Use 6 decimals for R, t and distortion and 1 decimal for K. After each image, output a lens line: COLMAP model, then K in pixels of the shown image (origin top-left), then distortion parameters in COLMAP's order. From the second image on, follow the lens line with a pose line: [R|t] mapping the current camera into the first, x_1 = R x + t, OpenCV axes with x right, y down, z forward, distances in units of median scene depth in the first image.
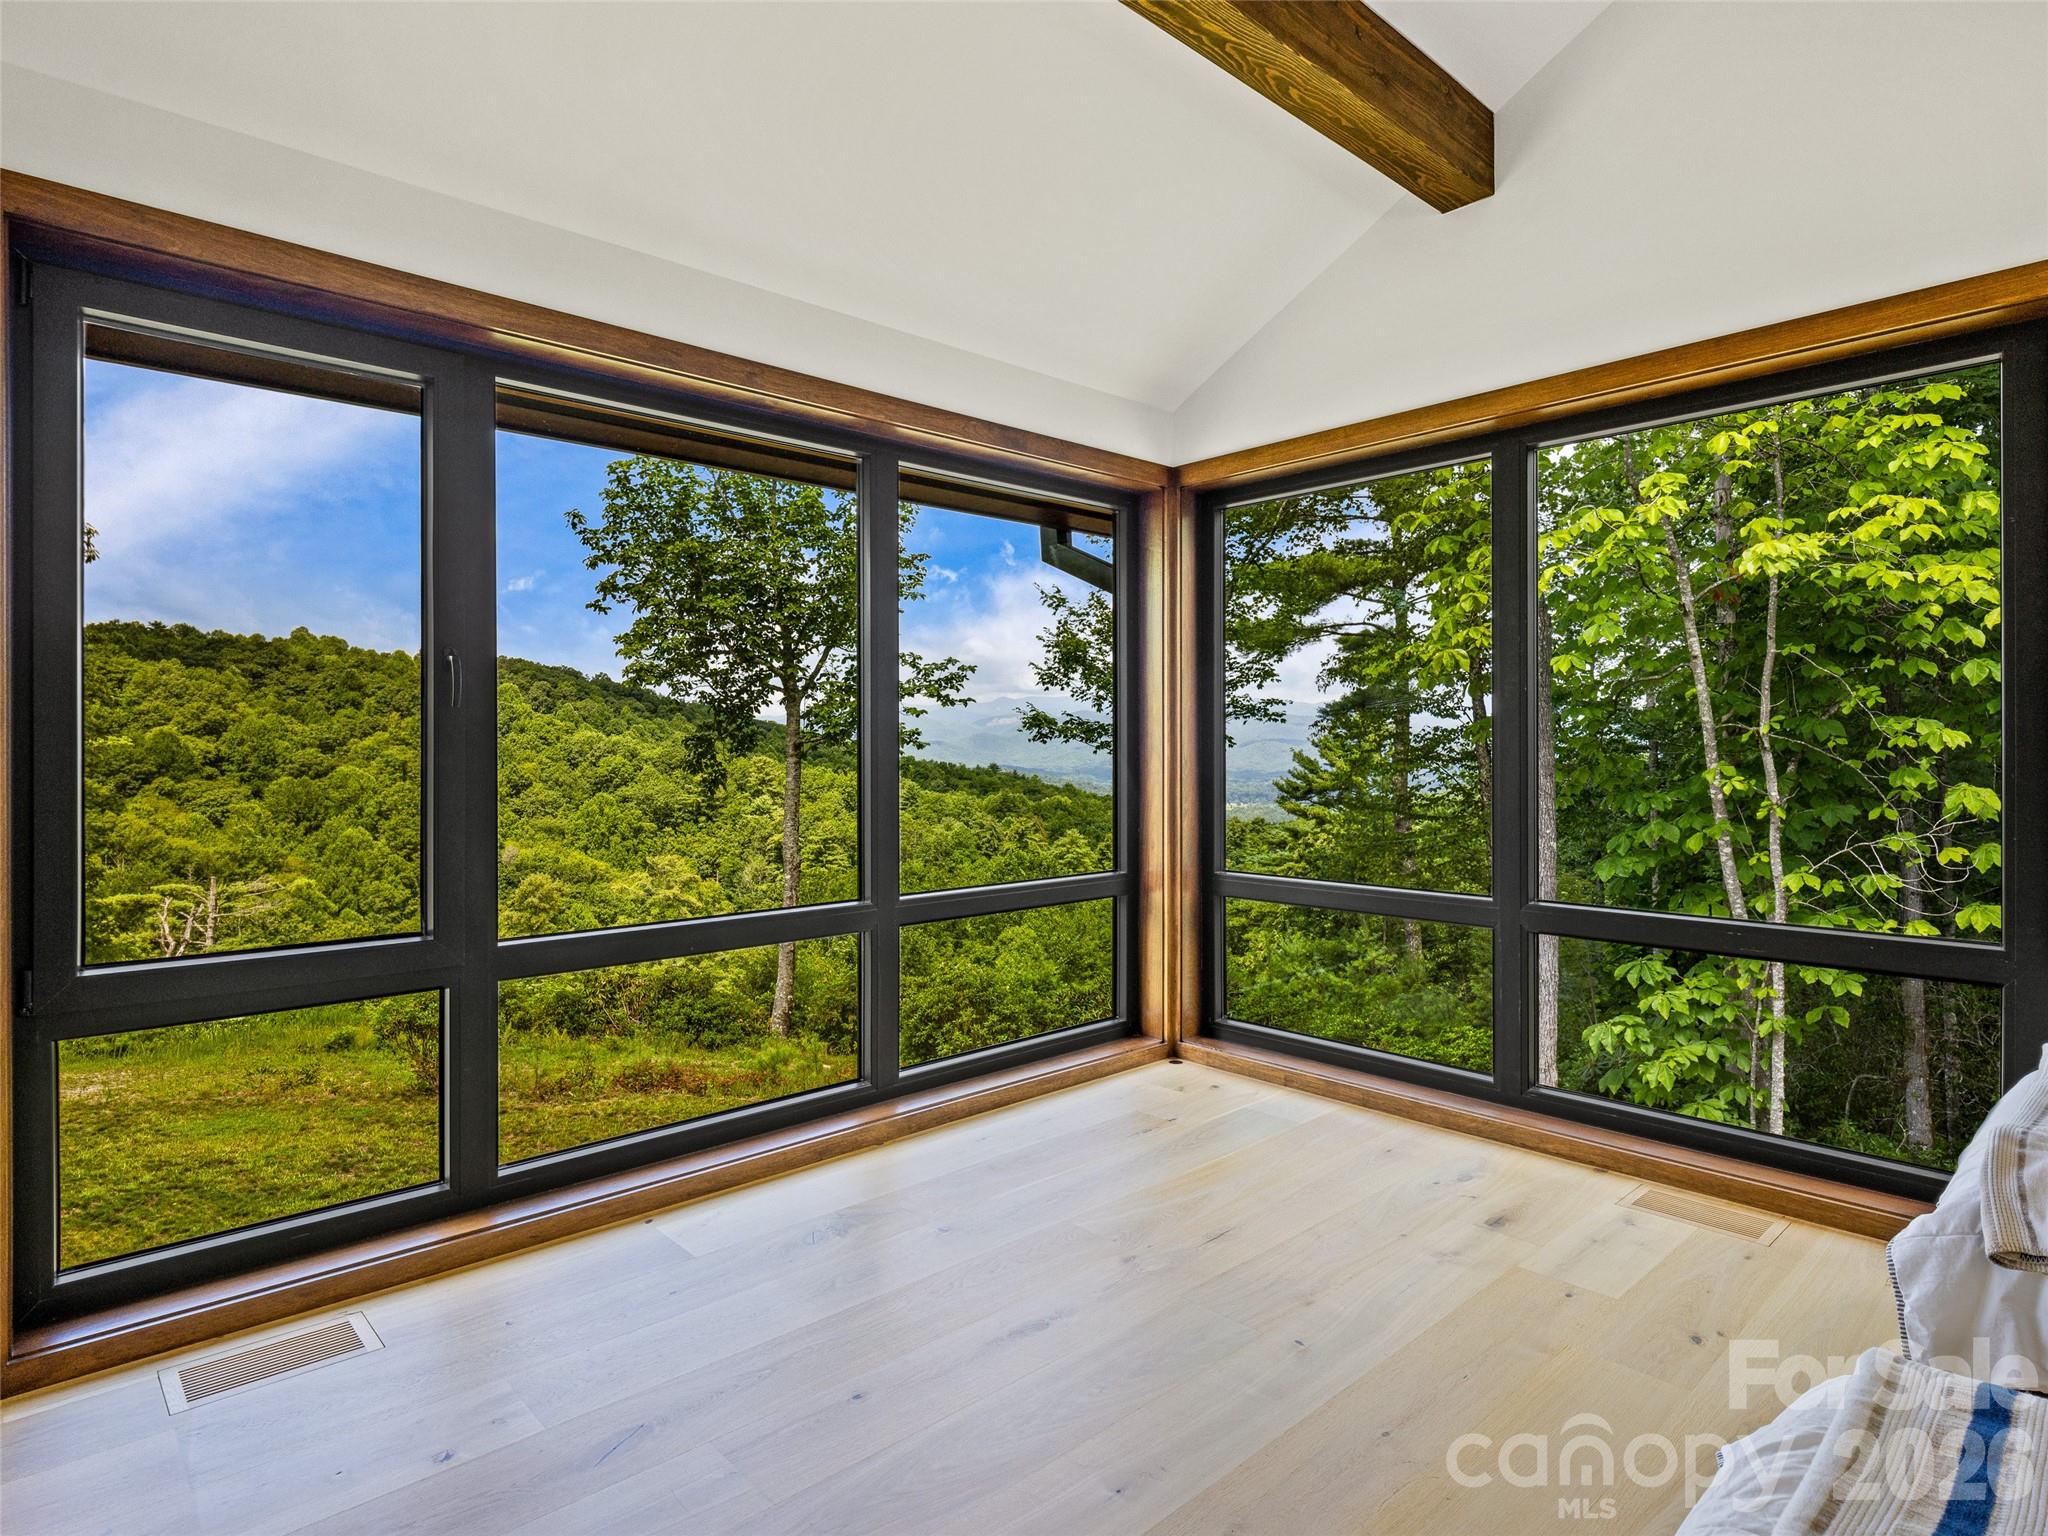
lens RADIAL K [[1128.5, 0, 1033.1], [0, 1128.5, 762.0], [0, 0, 1]] dist [0.005175, -0.002514]
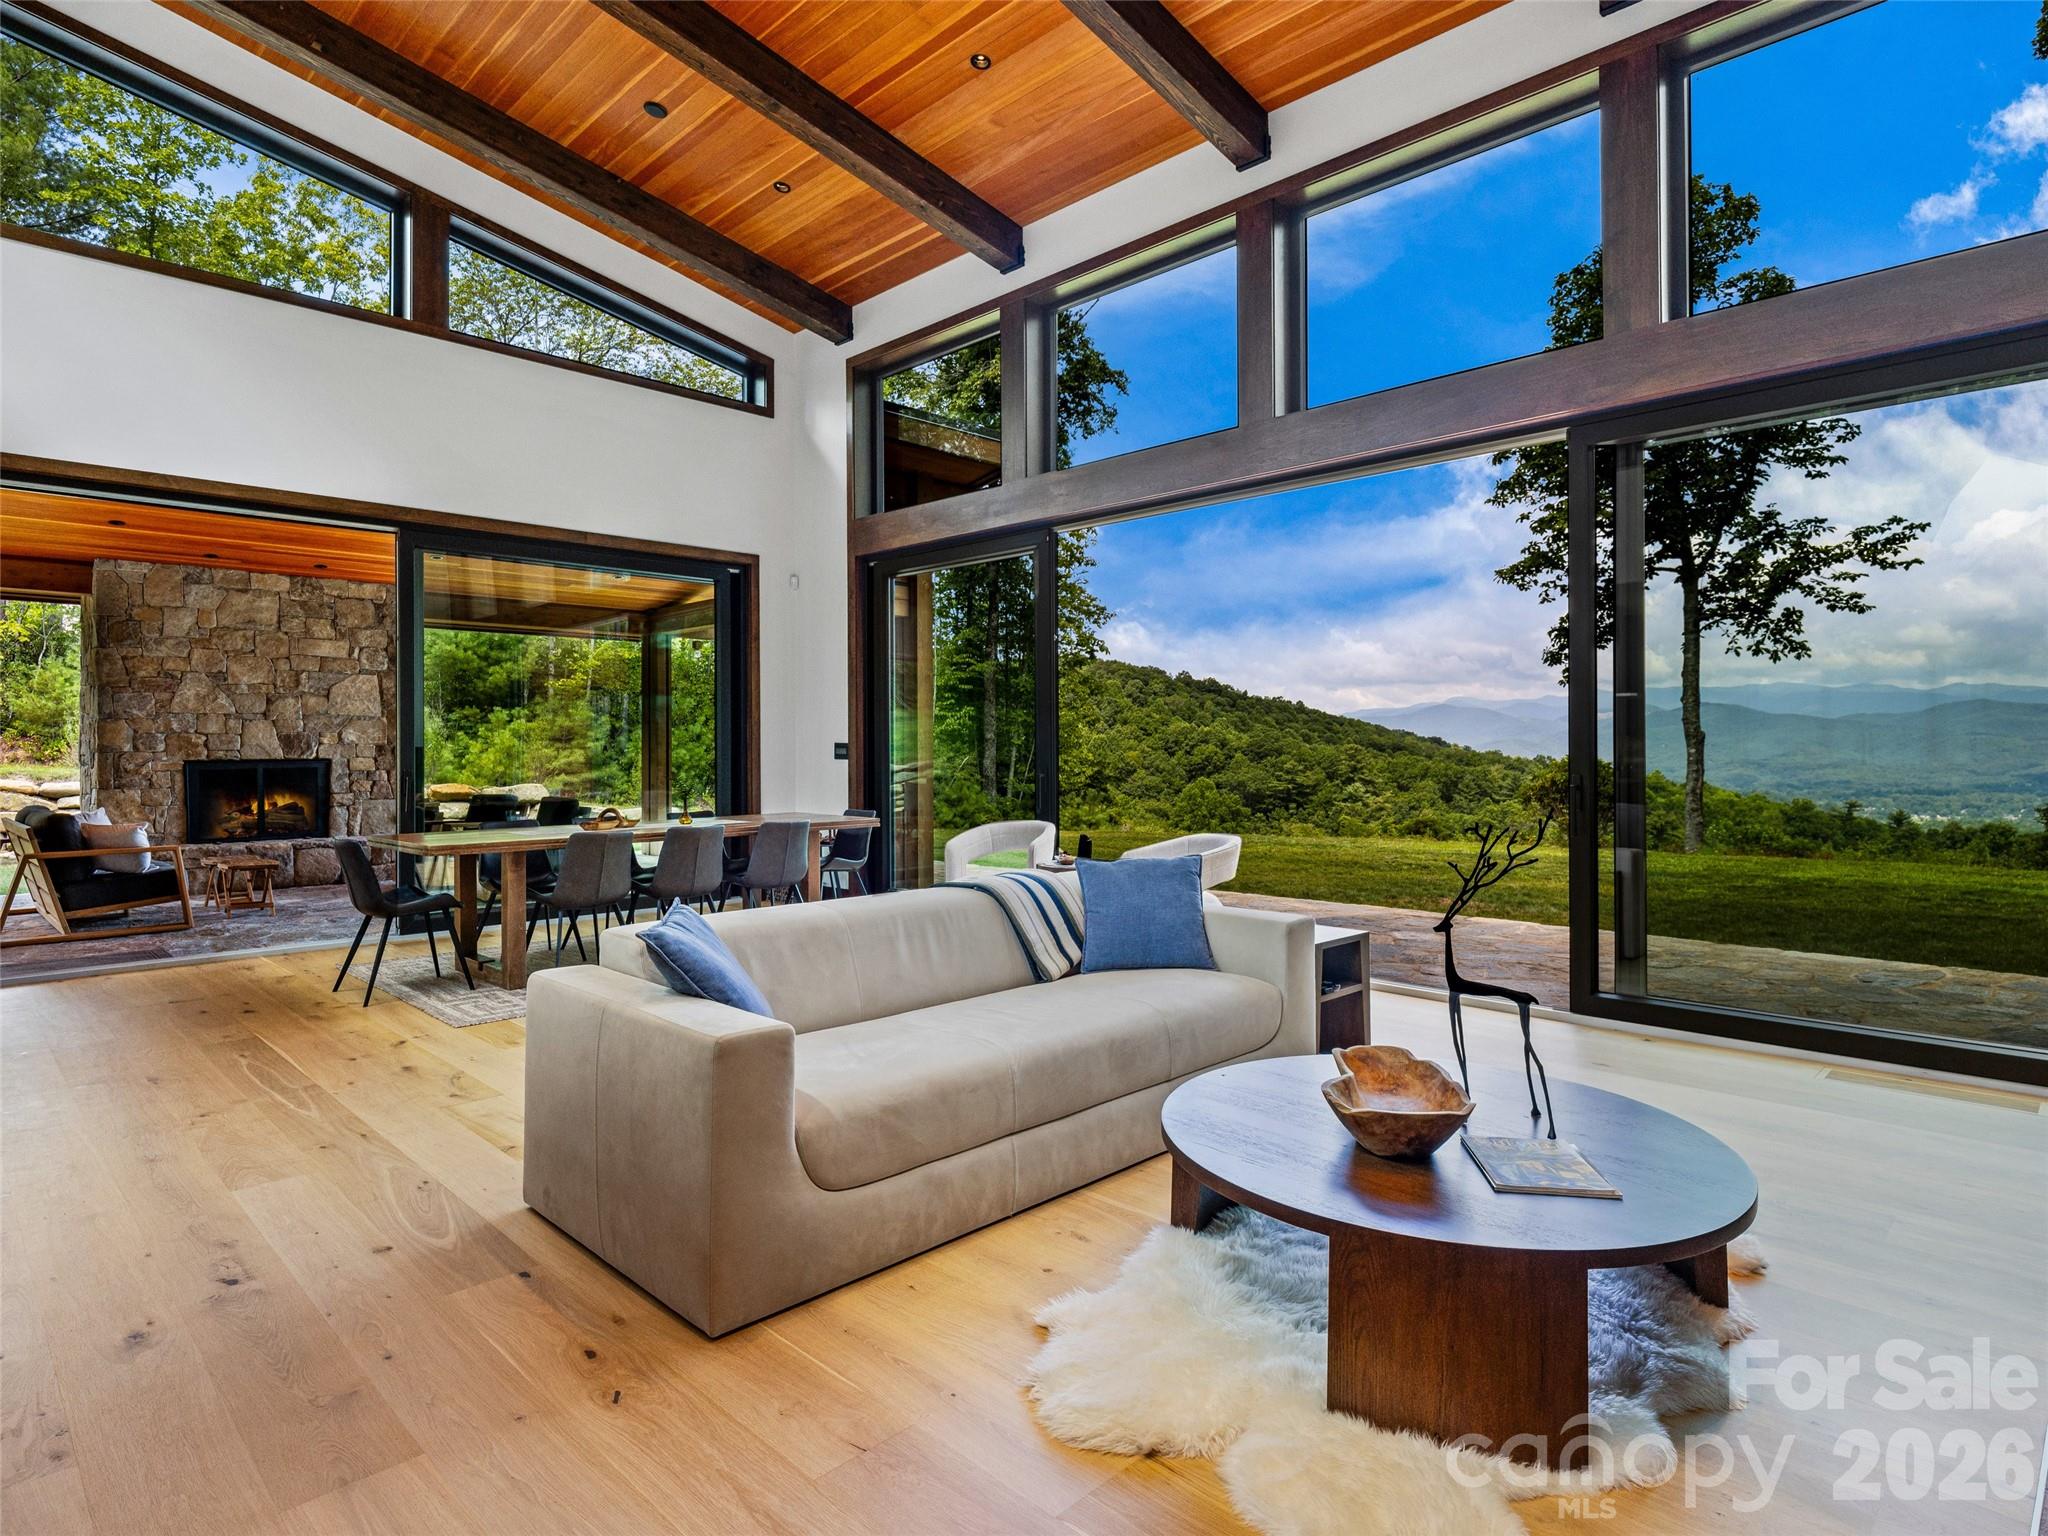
lens RADIAL K [[1133.9, 0, 1014.4], [0, 1133.9, 741.3], [0, 0, 1]] dist [-0.004885, 0.003323]
pose [[0.878316, -0.003259, -0.478070, -0.239576], [-0.005325, 0.999848, -0.016598, 0.102910], [0.478051, 0.017123, 0.878165, -0.162794]]
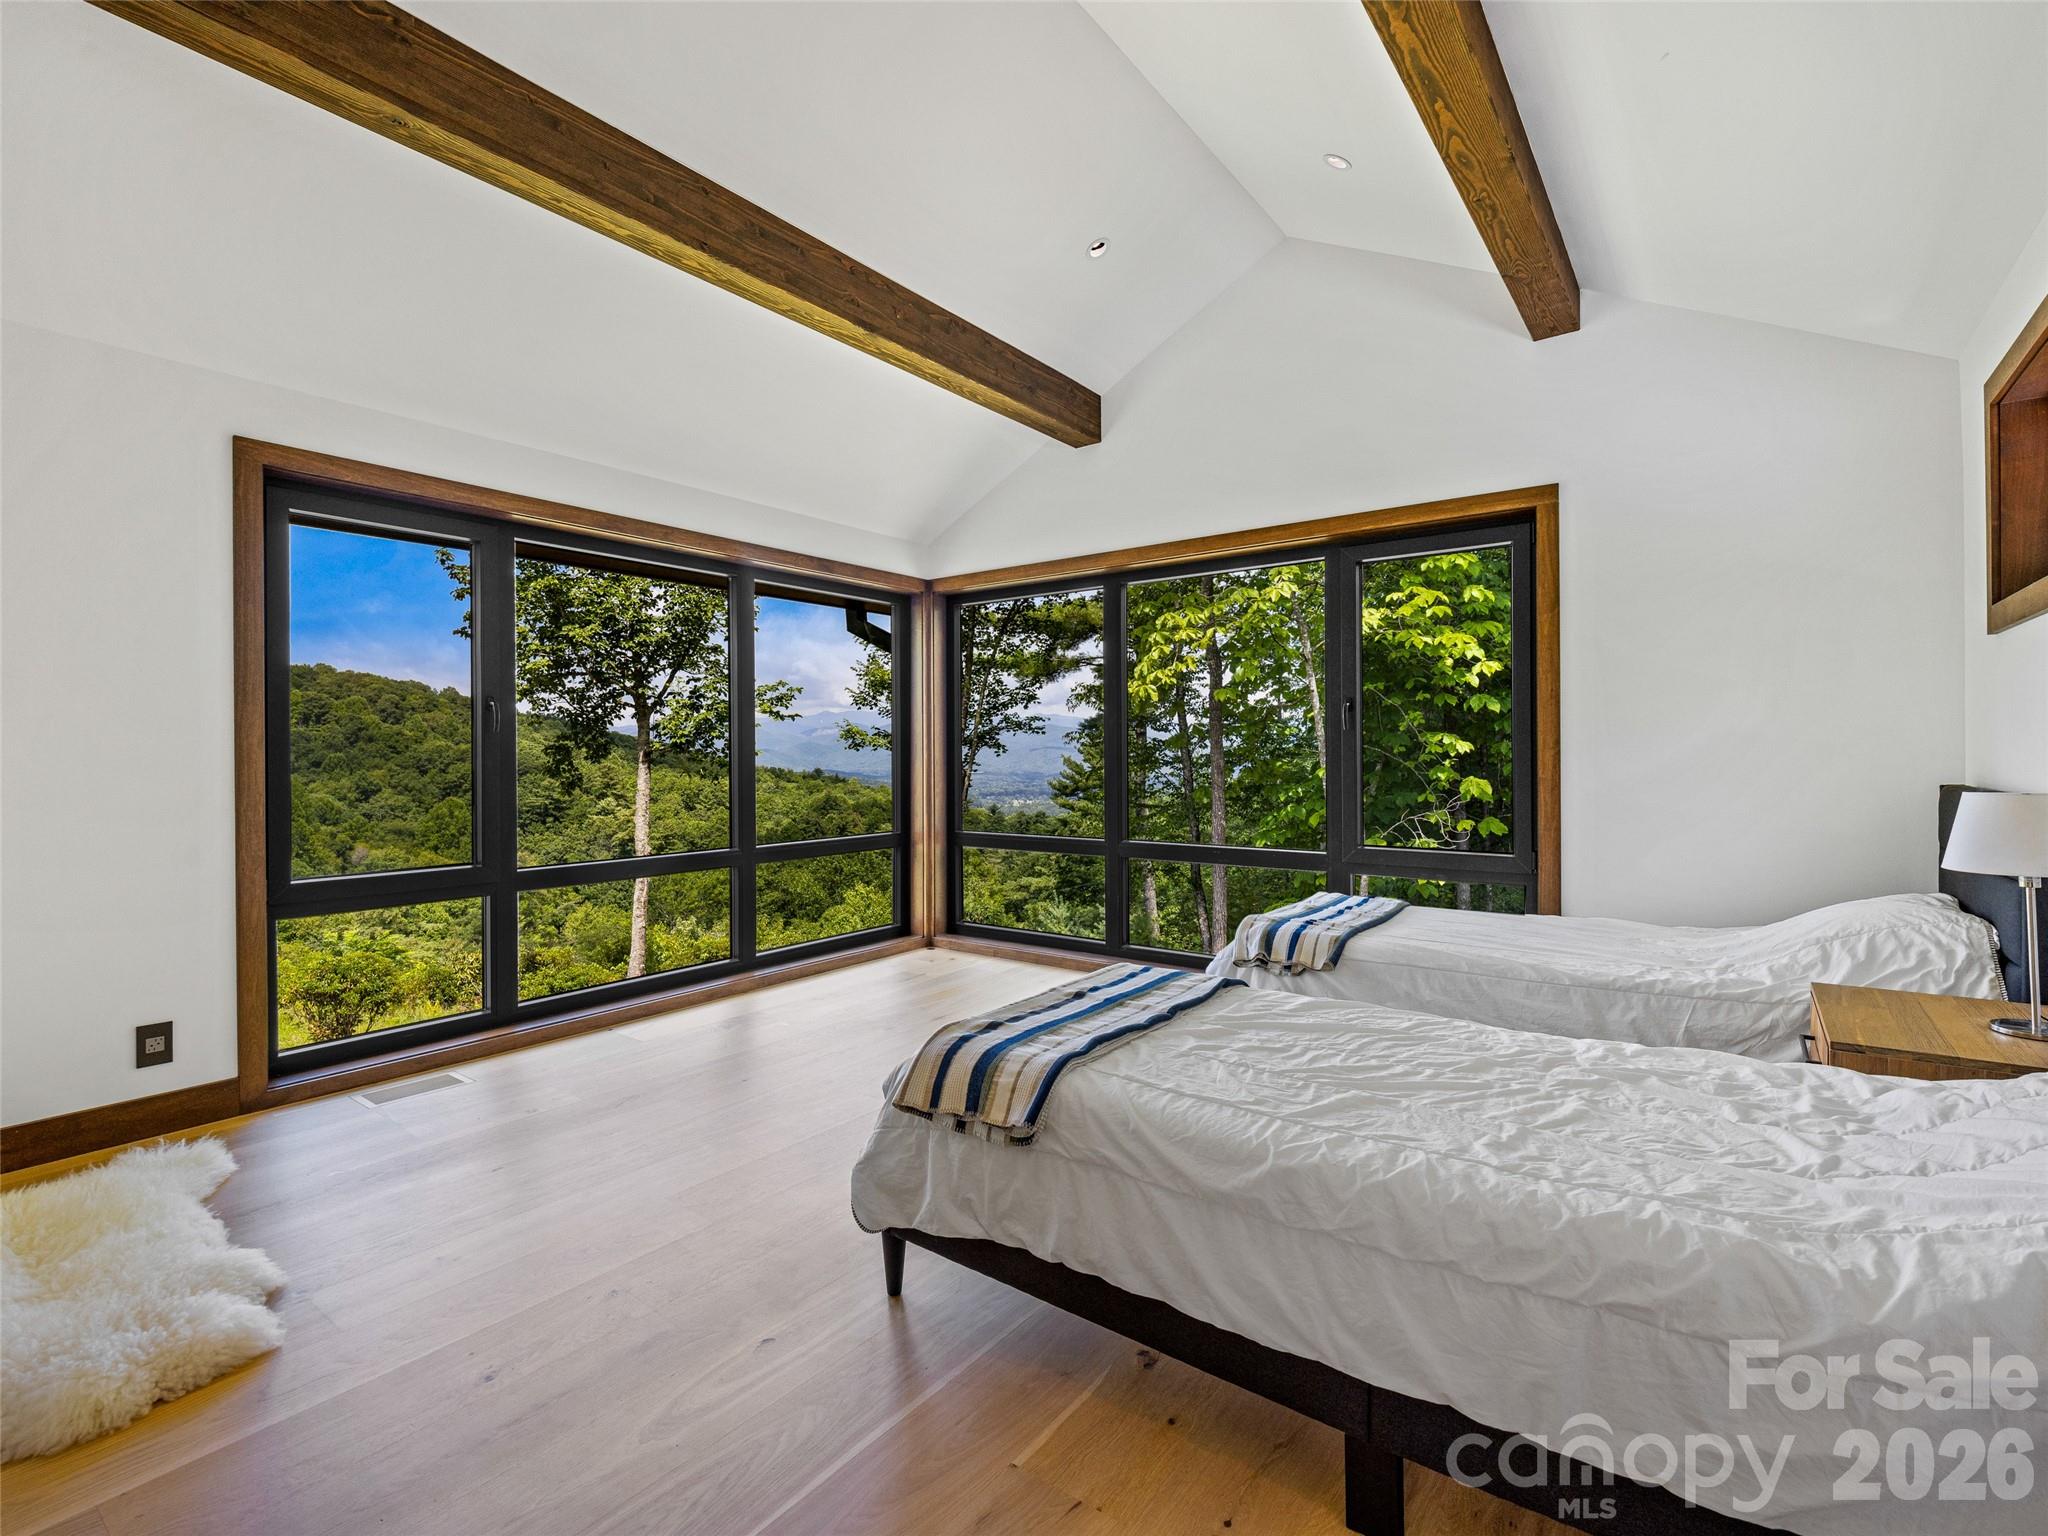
lens RADIAL K [[962.8, 0, 1018.5], [0, 962.8, 767.6], [0, 0, 1]] dist [-0.003637, -0.005568]
pose [[0.985521, -0.004733, 0.169488, 0.002506], [0.004590, 0.999989, 0.001236, 0.000770], [-0.169492, -0.000440, 0.985531, -0.053299]]
